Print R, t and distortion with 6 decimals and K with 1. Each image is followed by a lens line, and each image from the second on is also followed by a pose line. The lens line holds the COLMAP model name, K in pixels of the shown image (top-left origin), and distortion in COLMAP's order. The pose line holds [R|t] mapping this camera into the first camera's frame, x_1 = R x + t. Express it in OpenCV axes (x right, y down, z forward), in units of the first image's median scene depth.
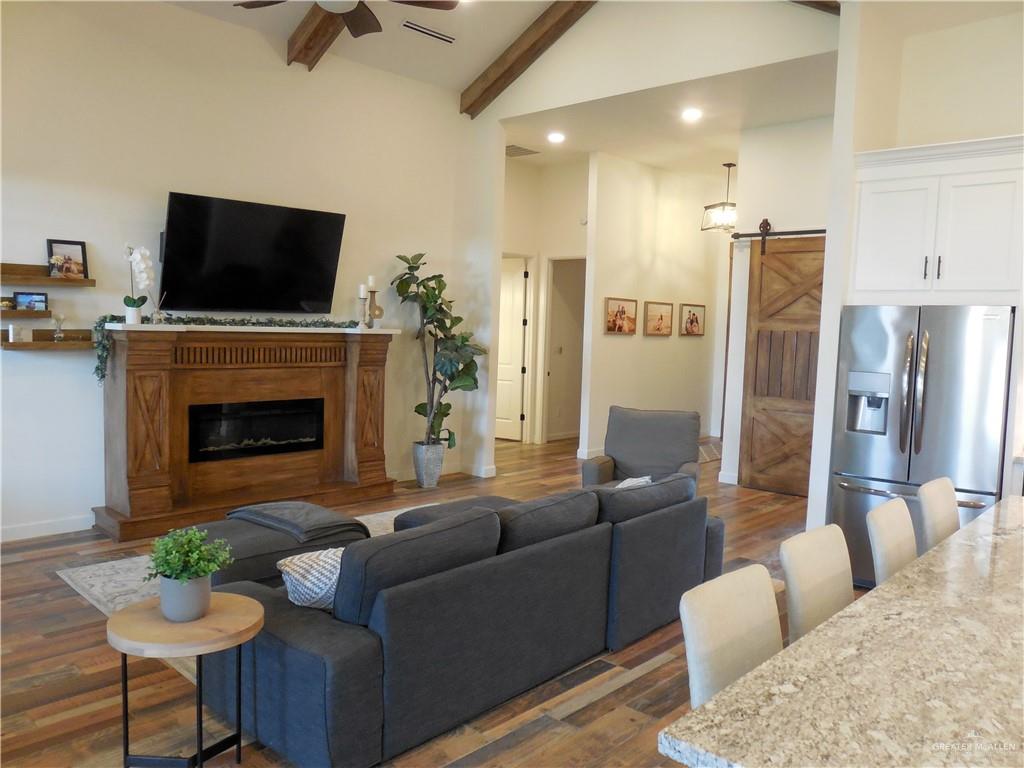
lens RADIAL K [[795.0, 0, 512.0], [0, 795.0, 386.4], [0, 0, 1]] dist [-0.078644, 0.060310]
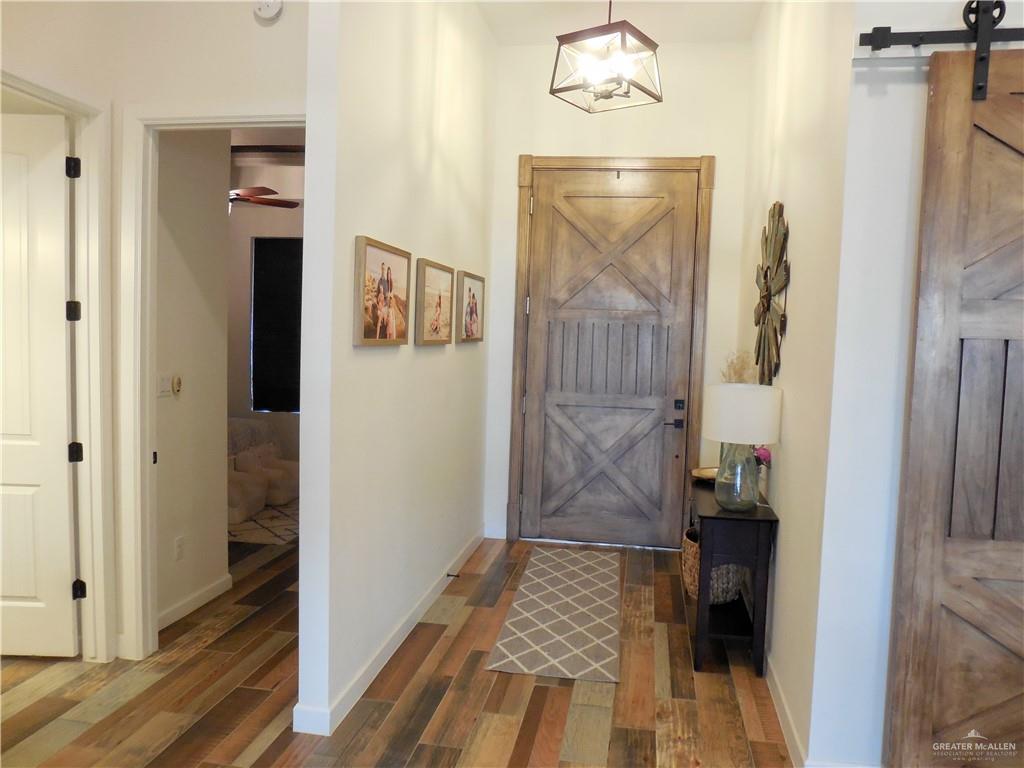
lens RADIAL K [[795.0, 0, 517.9], [0, 795.0, 388.0], [0, 0, 1]] dist [-0.078644, 0.060310]
pose [[0.832818, -0.045528, 0.551672, -0.011172], [0.040135, 0.998955, 0.021852, -0.051345], [-0.552091, 0.003943, 0.833775, 0.661965]]
